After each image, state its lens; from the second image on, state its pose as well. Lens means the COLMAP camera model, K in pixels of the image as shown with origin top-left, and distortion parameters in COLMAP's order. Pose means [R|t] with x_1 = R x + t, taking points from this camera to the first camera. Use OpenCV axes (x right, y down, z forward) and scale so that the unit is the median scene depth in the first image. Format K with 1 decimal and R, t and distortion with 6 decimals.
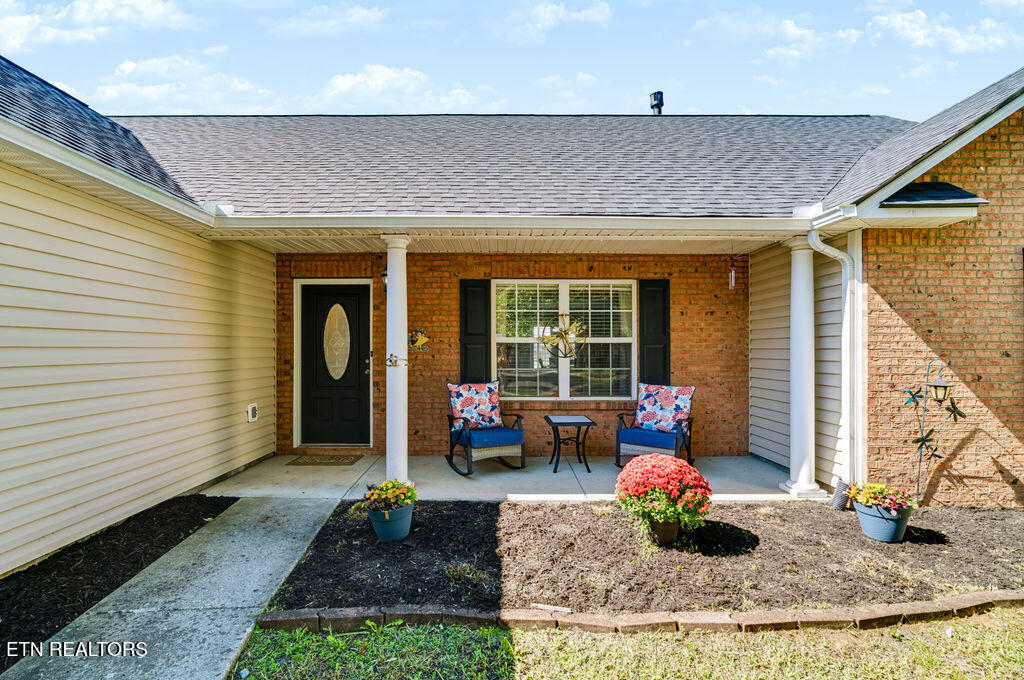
lens RADIAL K [[466.1, 0, 506.5], [0, 466.1, 348.6], [0, 0, 1]] dist [-0.018040, 0.013534]
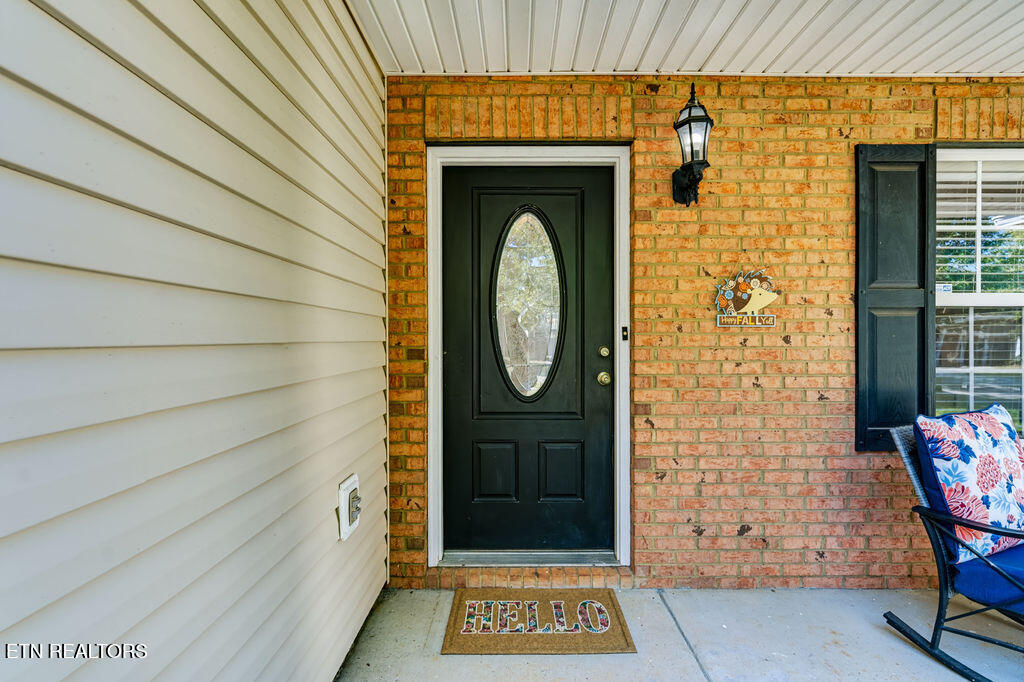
lens RADIAL K [[481.9, 0, 528.0], [0, 481.9, 341.2], [0, 0, 1]] dist [0.000288, 0.000759]
pose [[0.999898, -0.001828, 0.014157, -0.384360], [0.001690, 0.999951, 0.009725, 0.013799], [-0.014174, -0.009700, 0.999852, 0.592092]]
